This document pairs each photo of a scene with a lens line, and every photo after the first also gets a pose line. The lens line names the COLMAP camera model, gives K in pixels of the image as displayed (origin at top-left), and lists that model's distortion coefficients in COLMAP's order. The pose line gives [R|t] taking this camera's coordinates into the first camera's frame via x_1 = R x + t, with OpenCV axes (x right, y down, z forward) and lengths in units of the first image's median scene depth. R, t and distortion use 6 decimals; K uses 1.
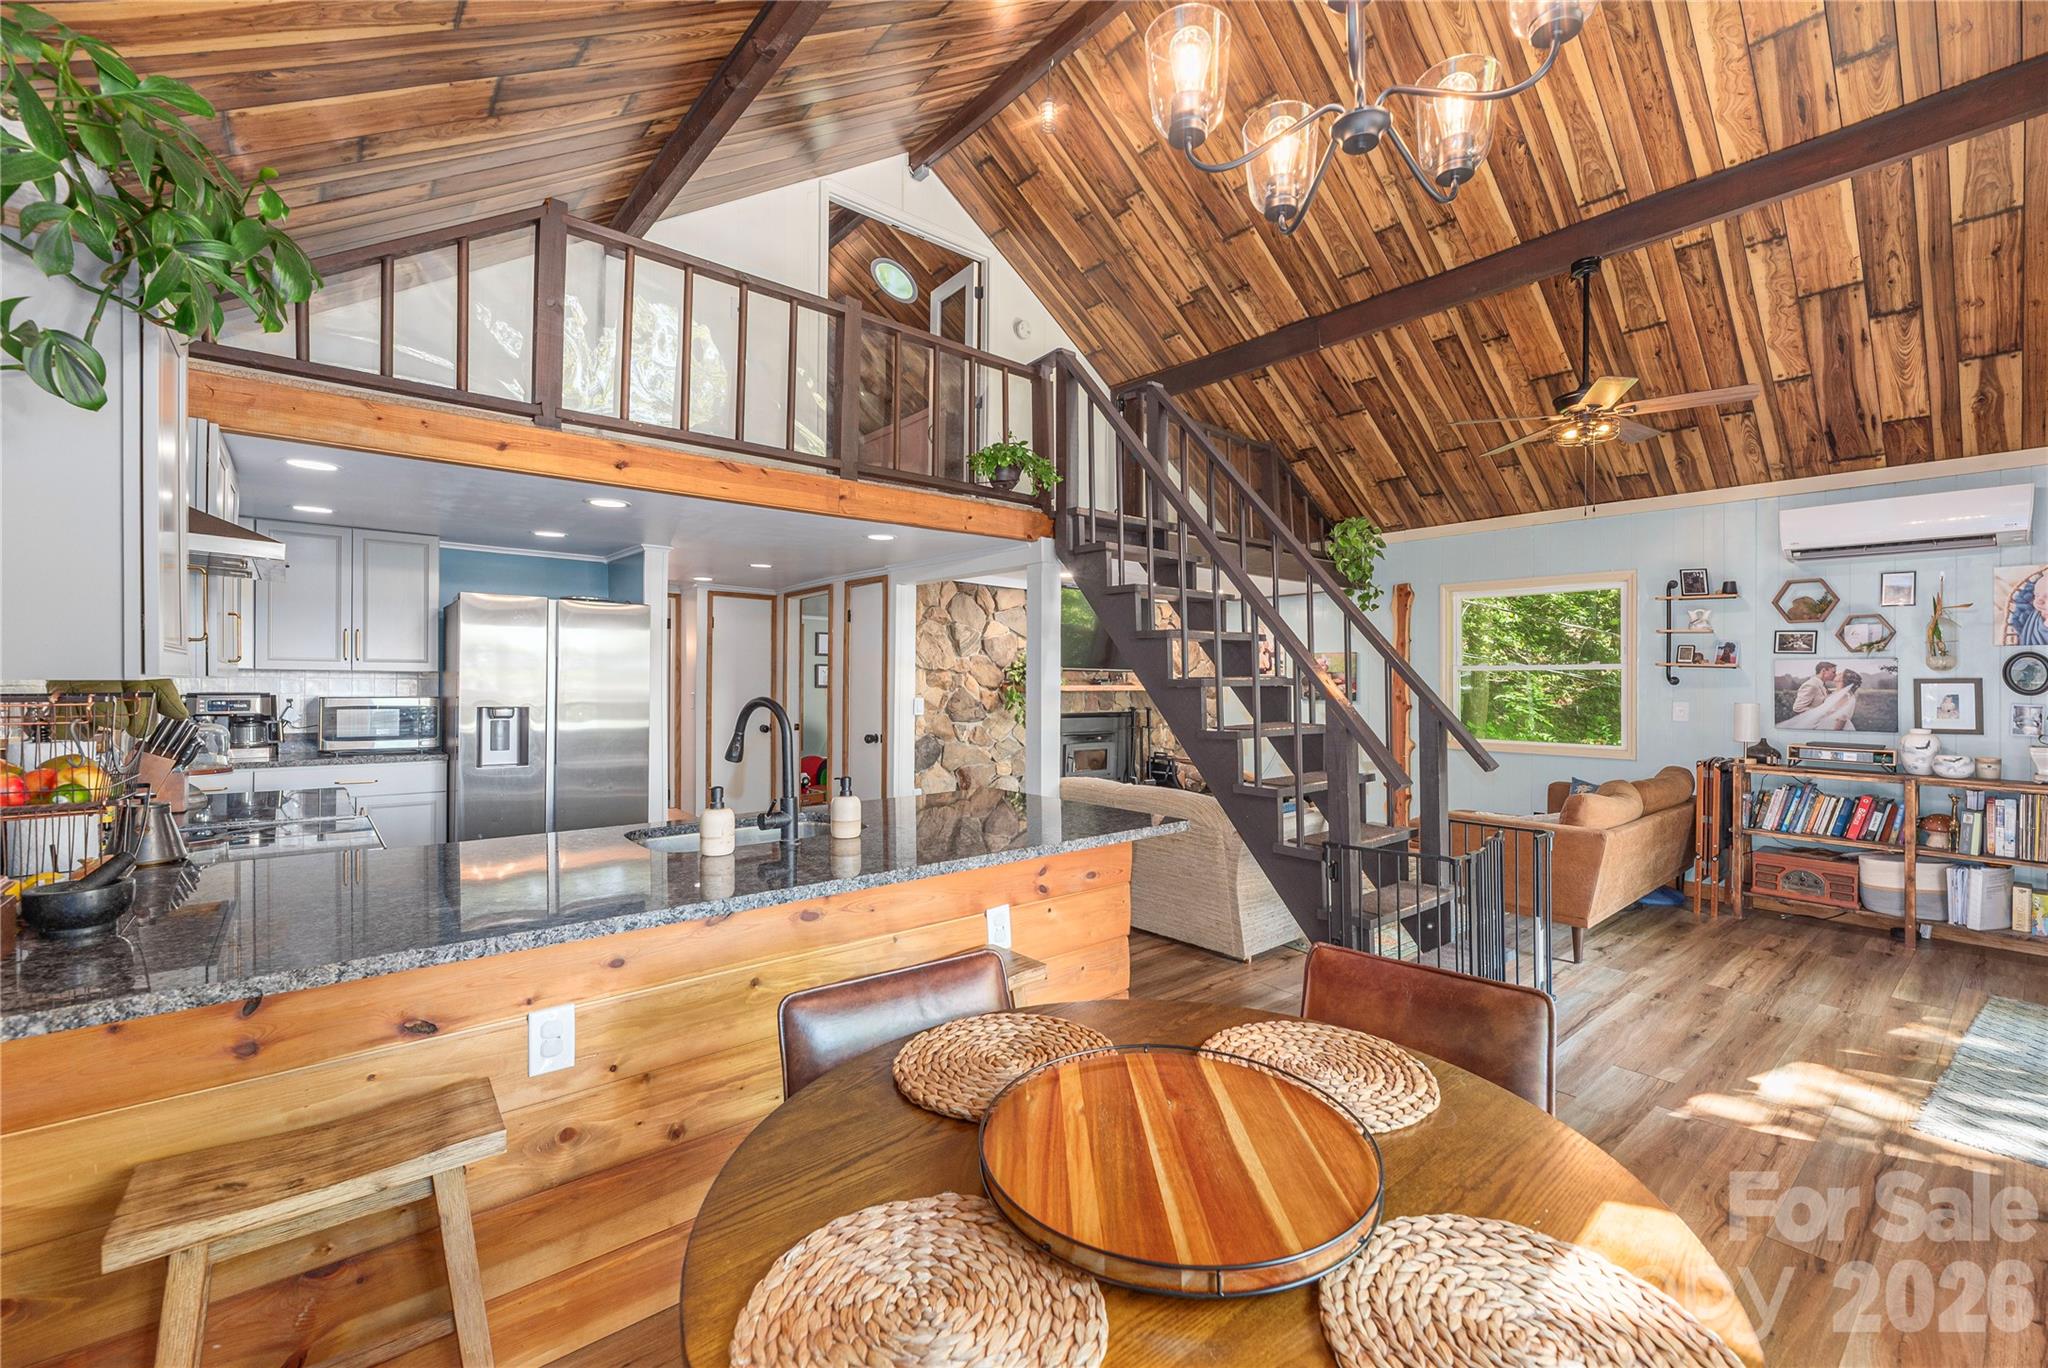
lens RADIAL K [[846.6, 0, 1021.2], [0, 846.6, 681.9], [0, 0, 1]] dist [-0.000188, 0.000894]
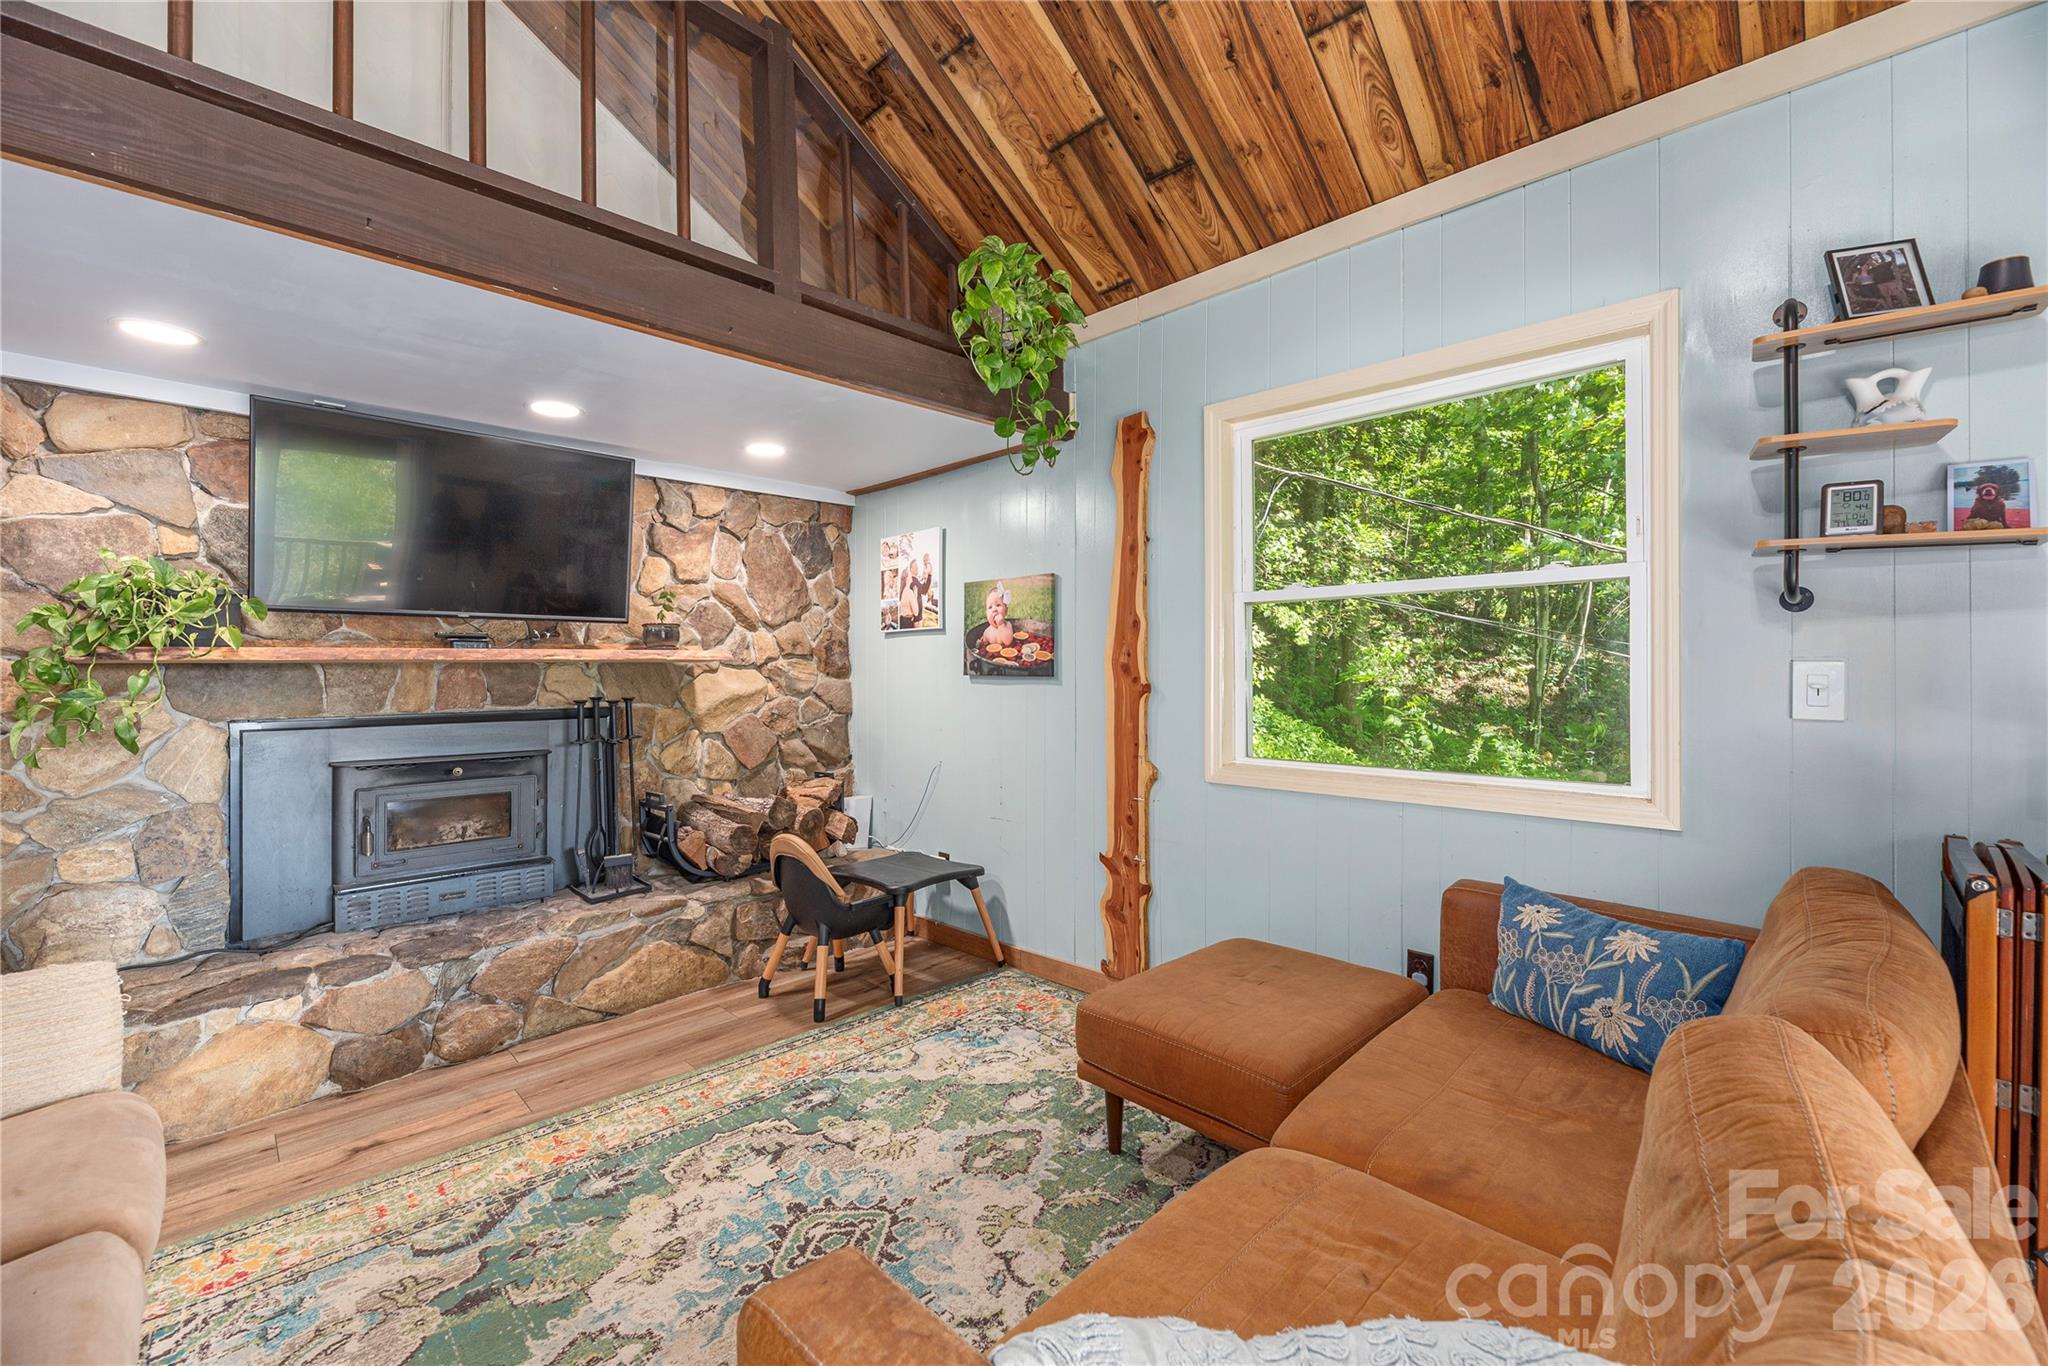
lens RADIAL K [[844.0, 0, 1015.2], [0, 844.0, 682.7], [0, 0, 1]] dist [-0.003455, 0.000438]
pose [[0.995830, -0.014416, 0.090079, 0.369643], [0.012798, 0.999747, 0.018517, 0.018405], [-0.090323, -0.017287, 0.995763, 0.594873]]
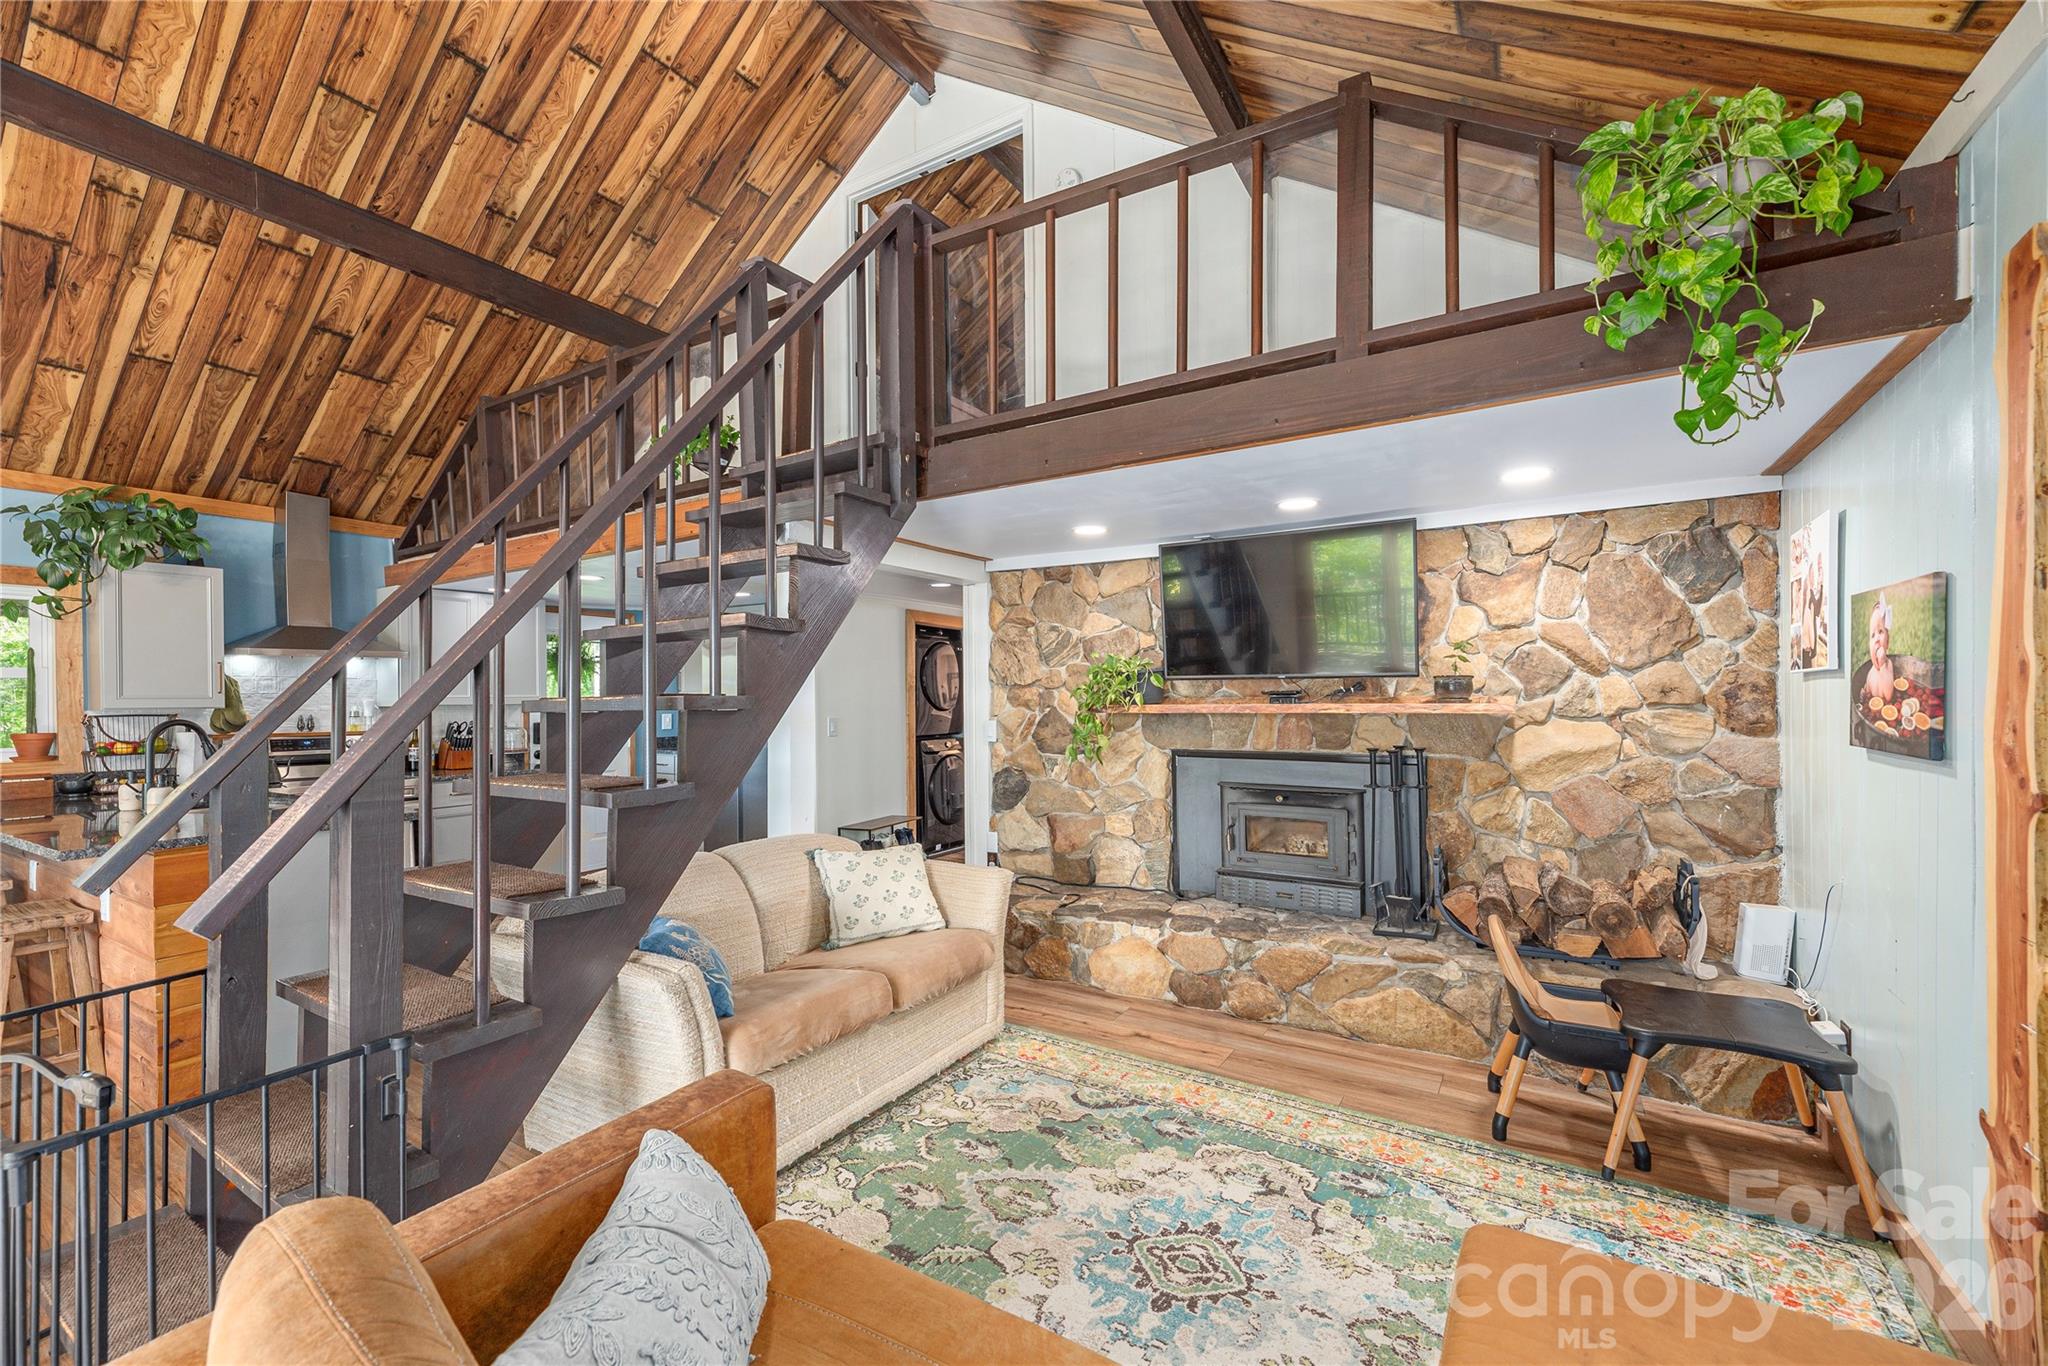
lens RADIAL K [[832.8, 0, 1014.1], [0, 832.8, 714.6], [0, 0, 1]] dist [-0.001204, -0.000076]
pose [[0.311009, 0.010868, -0.950345, 0.610514], [0.011718, 0.999815, 0.015269, 0.000981], [0.950335, -0.015885, 0.310824, 0.728910]]
